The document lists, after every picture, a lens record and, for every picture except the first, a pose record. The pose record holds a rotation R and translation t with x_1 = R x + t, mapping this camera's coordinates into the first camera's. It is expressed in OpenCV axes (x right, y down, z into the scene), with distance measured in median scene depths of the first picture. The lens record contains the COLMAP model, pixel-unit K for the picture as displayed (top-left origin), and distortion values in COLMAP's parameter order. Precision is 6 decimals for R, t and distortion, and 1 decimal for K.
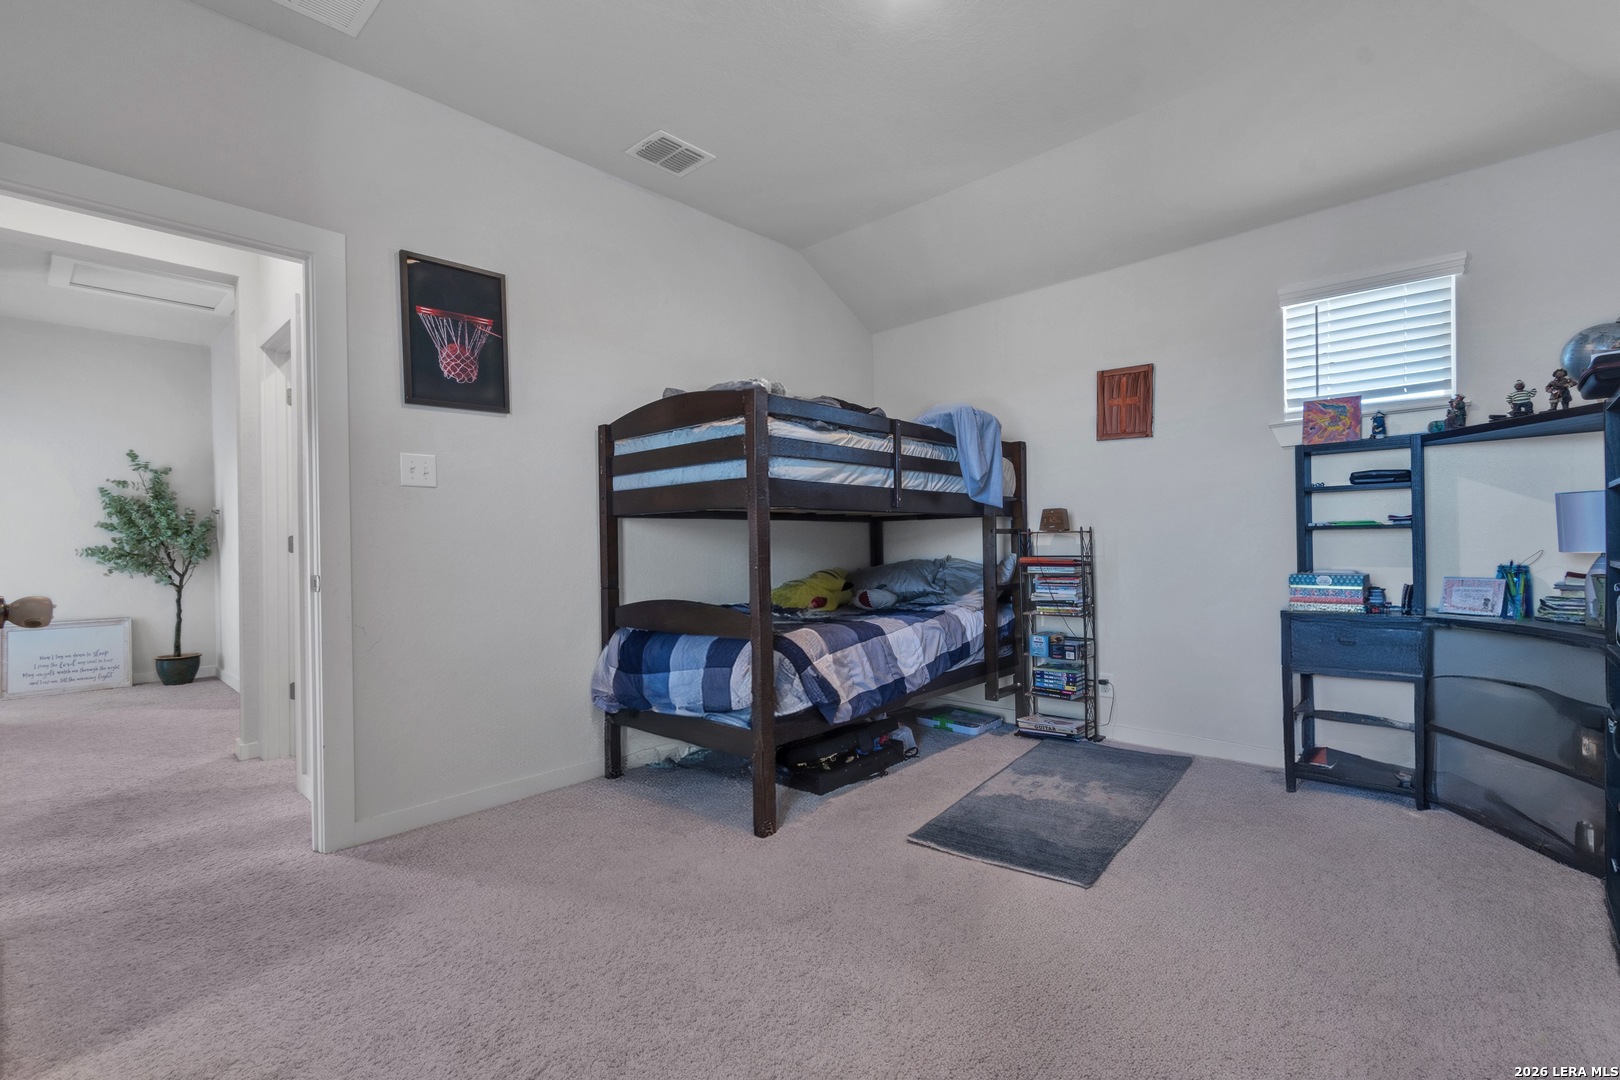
lens RADIAL K [[743.9, 0, 823.2], [0, 743.9, 558.5], [0, 0, 1]] dist [0.002940, 0.000477]
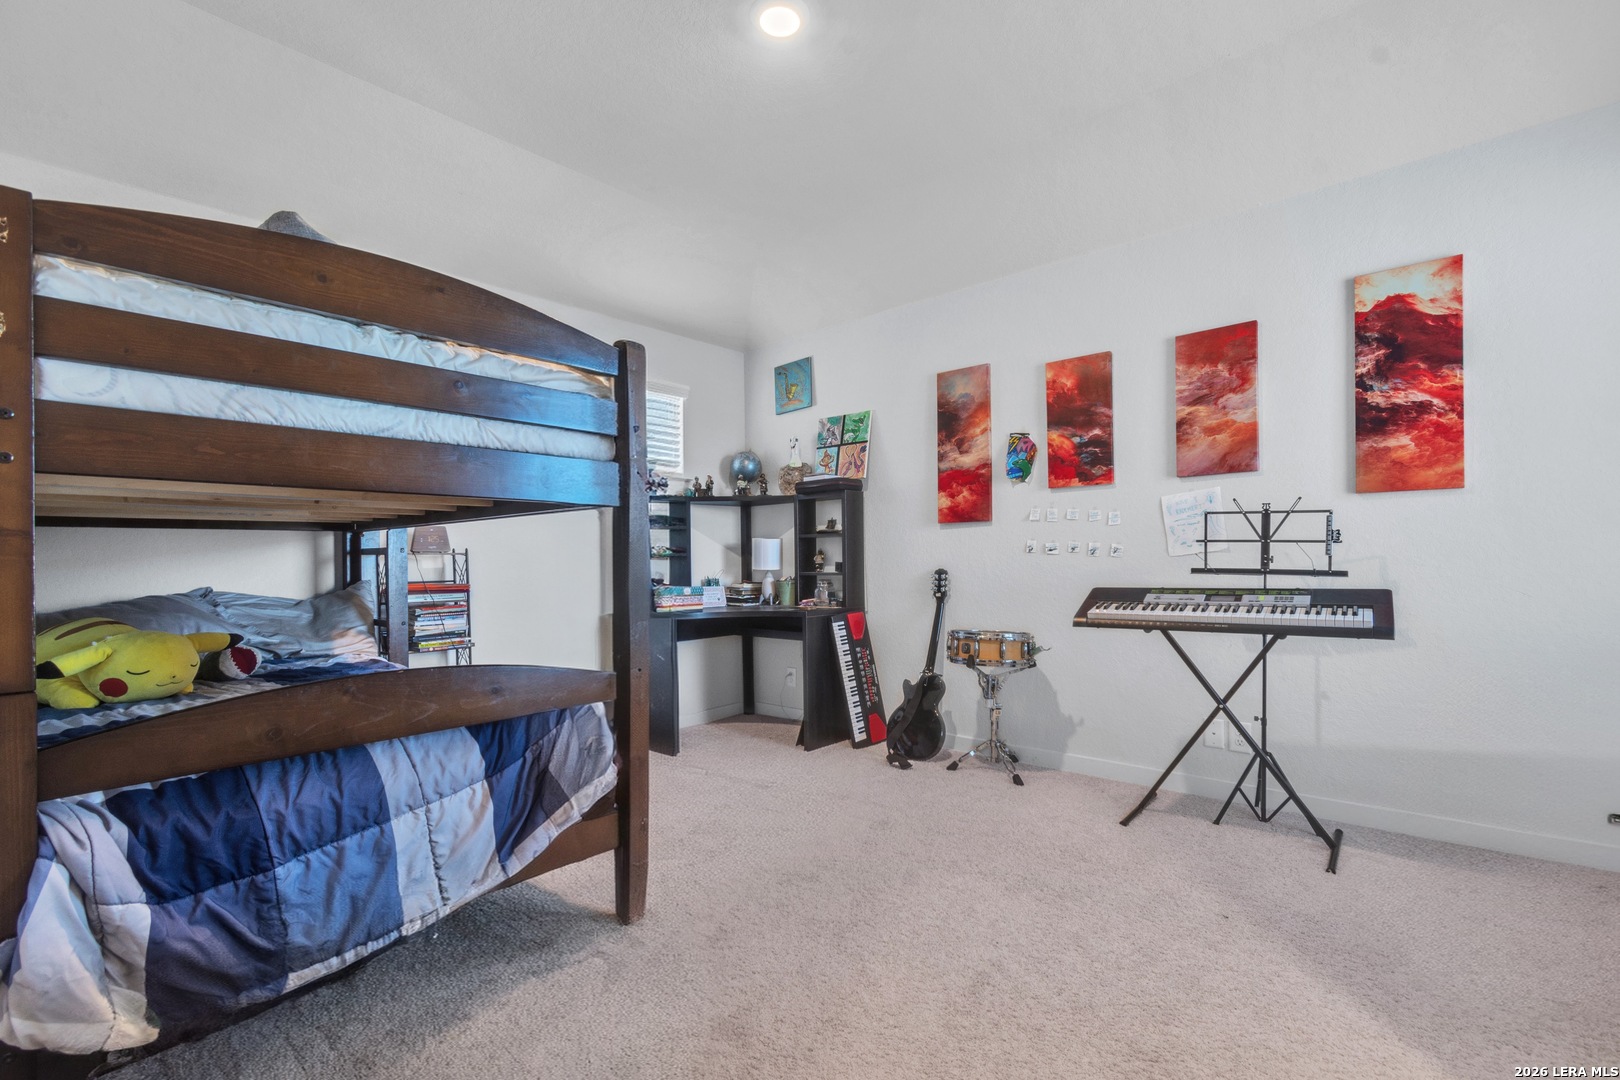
lens RADIAL K [[743.9, 0, 823.2], [0, 743.9, 558.5], [0, 0, 1]] dist [0.002940, 0.000477]
pose [[-0.007758, 0.019848, 0.999773, -0.554465], [0.020992, 0.999586, -0.019681, -0.002717], [-0.999750, 0.020835, -0.008171, 0.571216]]
